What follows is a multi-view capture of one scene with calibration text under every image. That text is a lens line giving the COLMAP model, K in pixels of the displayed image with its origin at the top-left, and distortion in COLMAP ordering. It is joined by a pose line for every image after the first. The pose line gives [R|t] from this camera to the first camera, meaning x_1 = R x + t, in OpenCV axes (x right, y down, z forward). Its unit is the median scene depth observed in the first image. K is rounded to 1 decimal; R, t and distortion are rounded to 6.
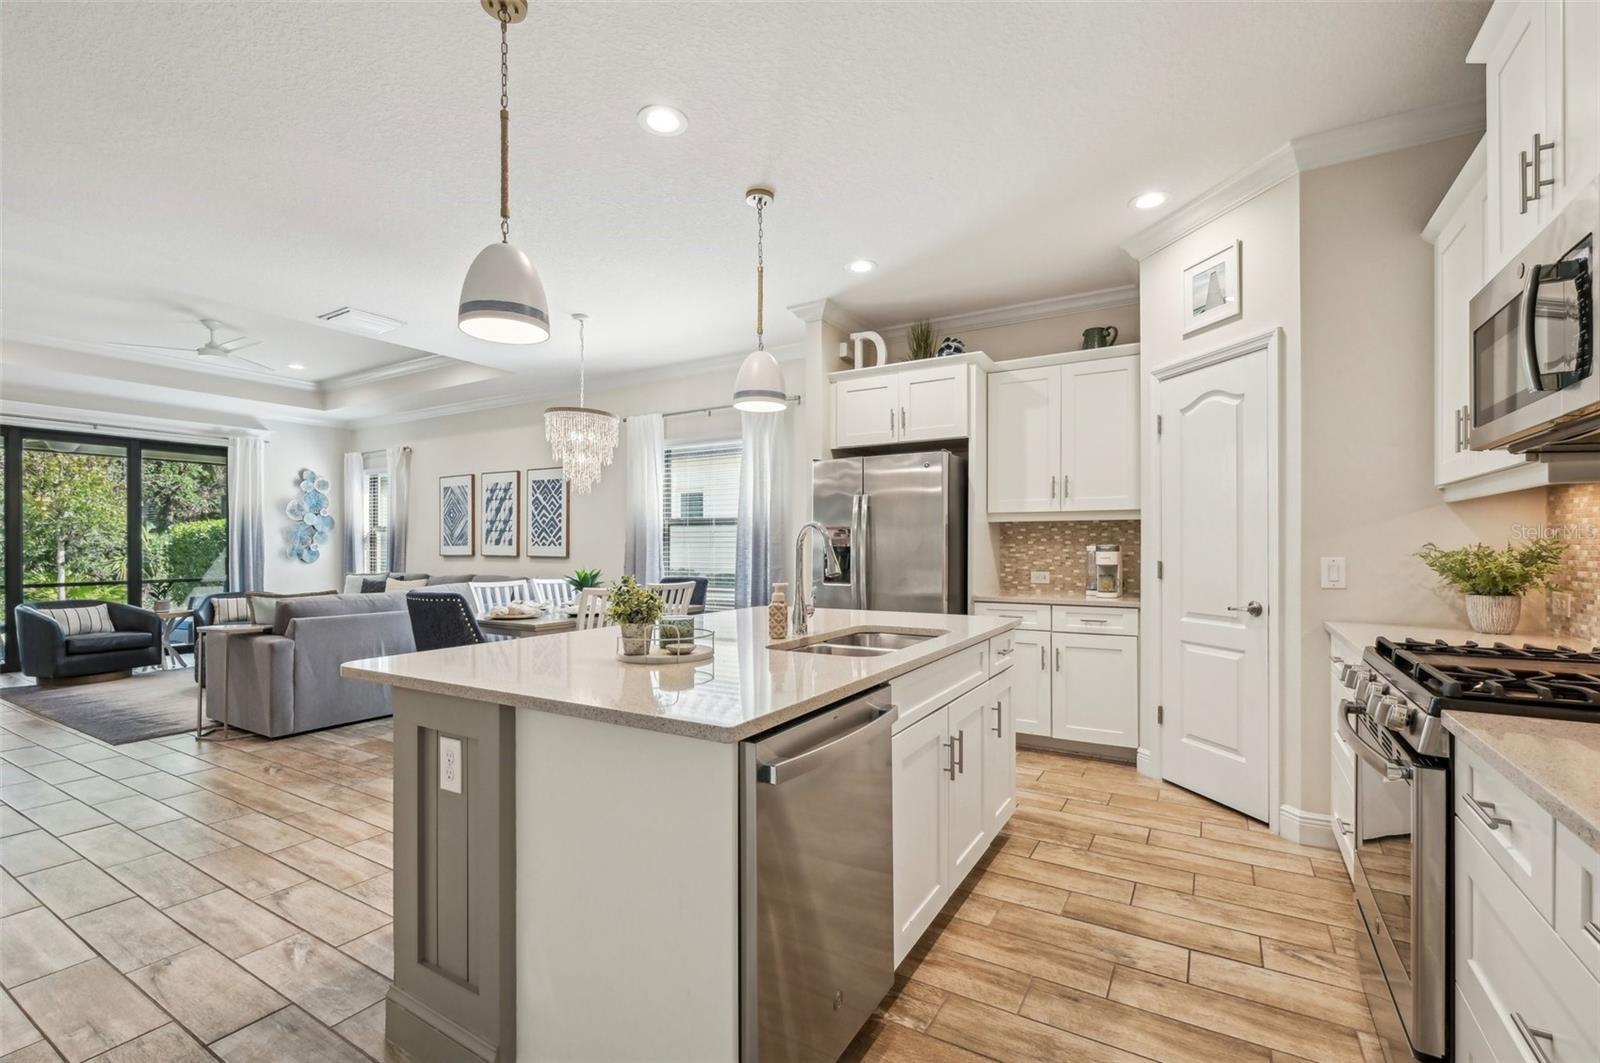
lens RADIAL K [[697.0, 0, 806.9], [0, 697.0, 547.5], [0, 0, 1]] dist [0.000240, 0.000100]
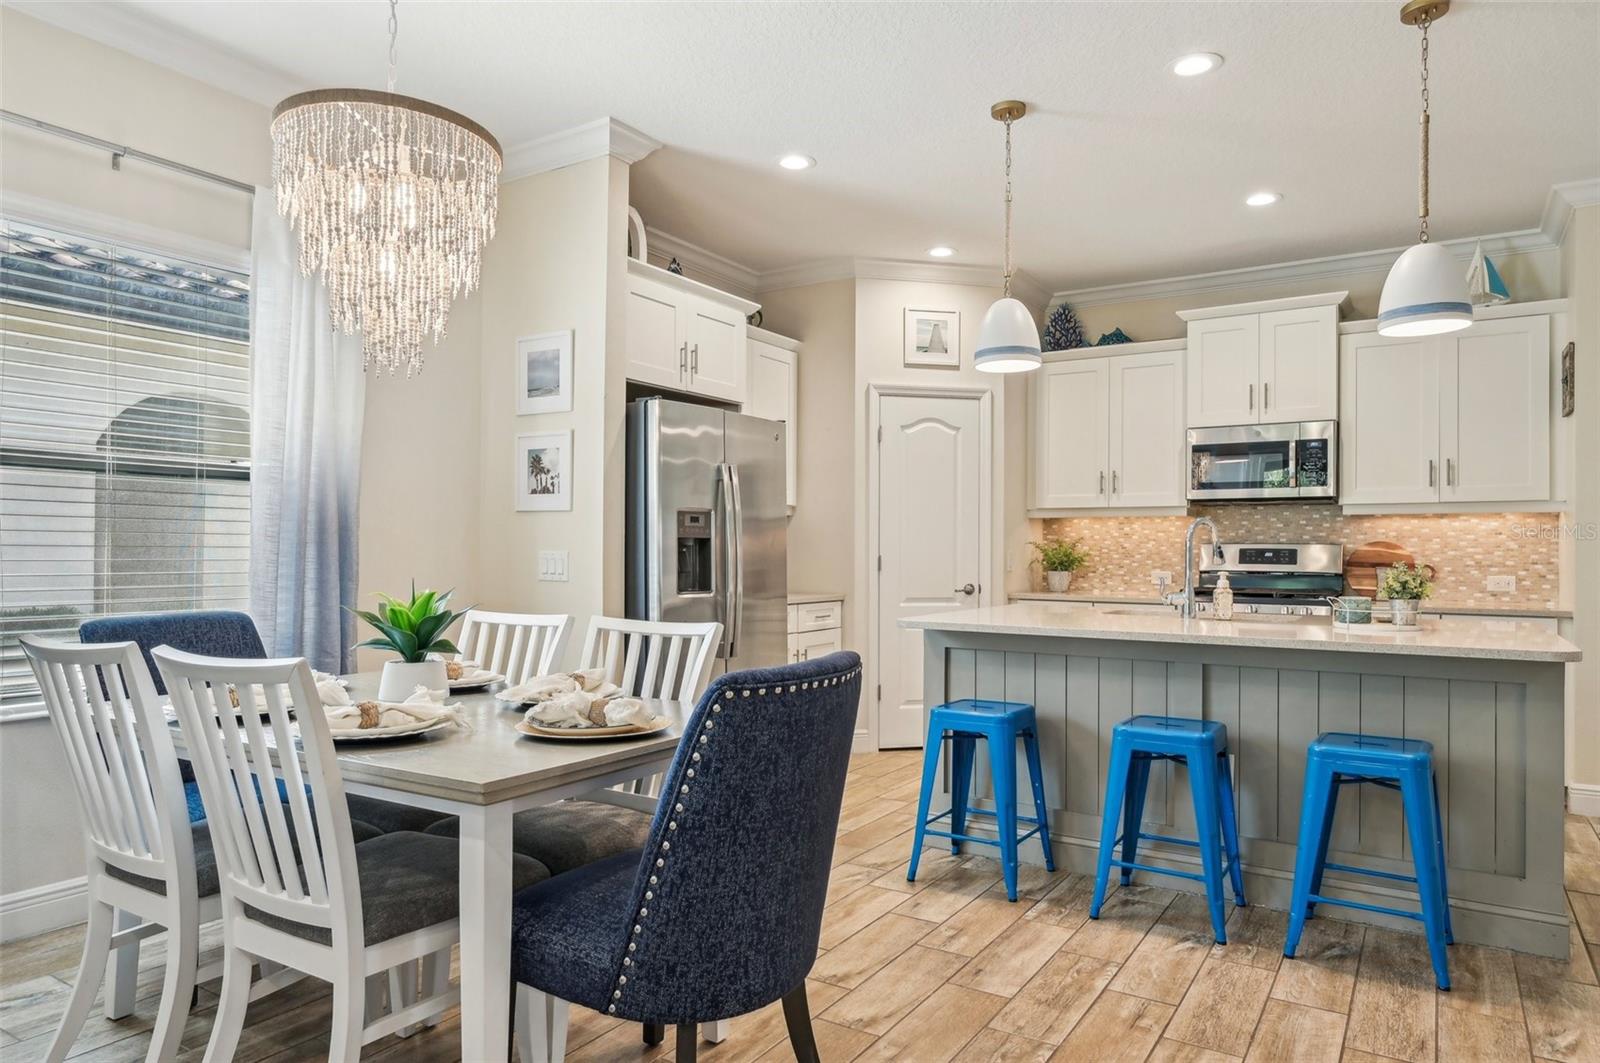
lens RADIAL K [[995.2, 0, 810.0], [0, 995.2, 551.1], [0, 0, 1]] dist [-0.002880, 0.000313]
pose [[0.027044, 0.001206, 0.999634, -0.902497], [-0.004168, 0.999991, -0.001094, 0.012131], [-0.999626, -0.004137, 0.027049, 0.876078]]
